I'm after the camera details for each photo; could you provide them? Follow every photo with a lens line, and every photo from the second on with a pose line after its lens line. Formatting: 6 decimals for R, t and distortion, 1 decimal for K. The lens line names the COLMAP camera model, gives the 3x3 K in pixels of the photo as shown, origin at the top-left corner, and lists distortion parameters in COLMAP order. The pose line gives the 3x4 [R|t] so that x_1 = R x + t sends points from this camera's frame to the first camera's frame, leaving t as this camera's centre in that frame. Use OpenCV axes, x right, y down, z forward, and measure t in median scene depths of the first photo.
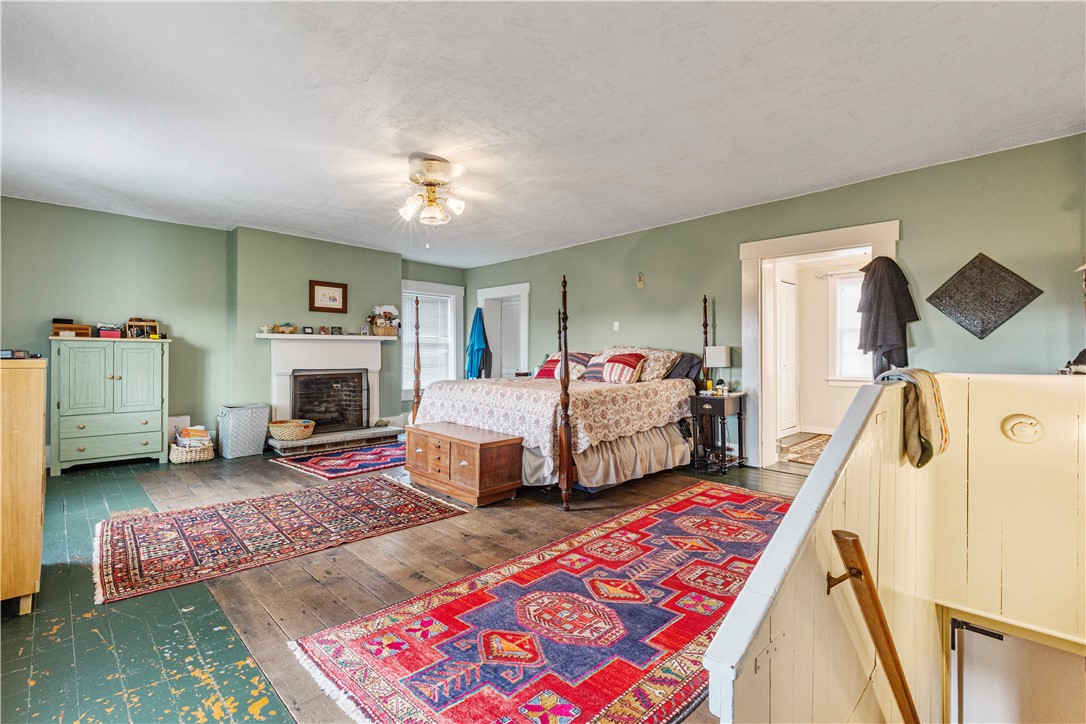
lens RADIAL K [[491.6, 0, 541.5], [0, 491.6, 356.6], [0, 0, 1]] dist [0.001616, 0.000464]
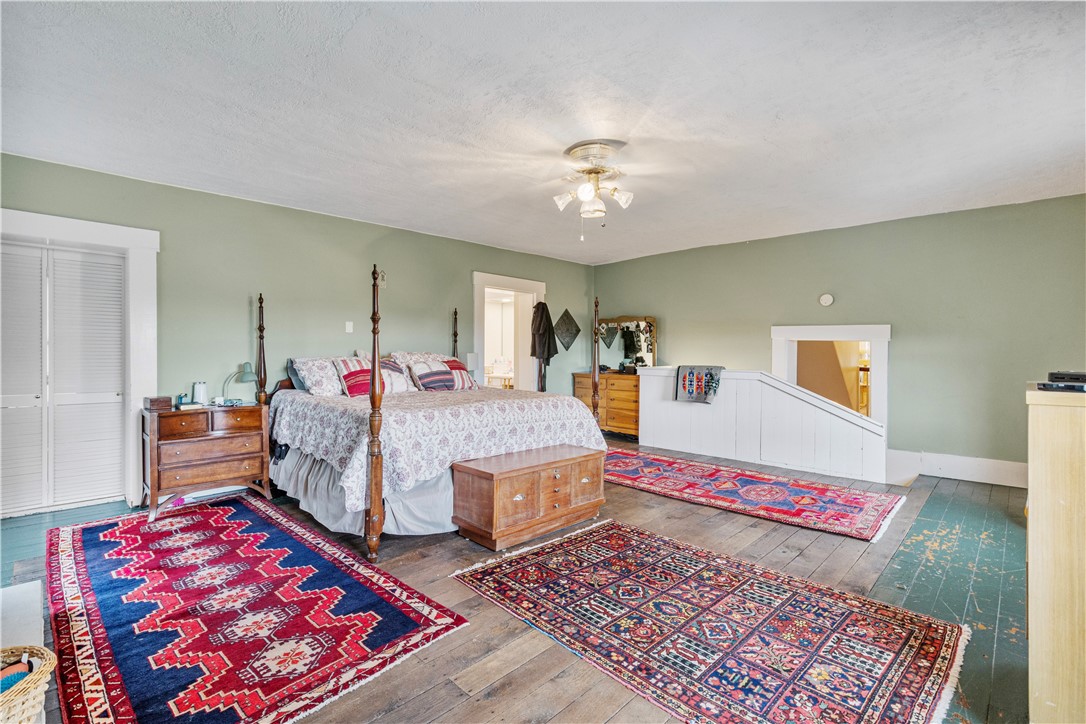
lens RADIAL K [[491.6, 0, 541.5], [0, 491.6, 356.6], [0, 0, 1]] dist [0.001616, 0.000464]
pose [[-0.014410, -0.008817, 0.999857, -1.333799], [0.005054, 0.999948, 0.008891, -0.033244], [-0.999883, 0.005181, -0.014365, 1.333784]]
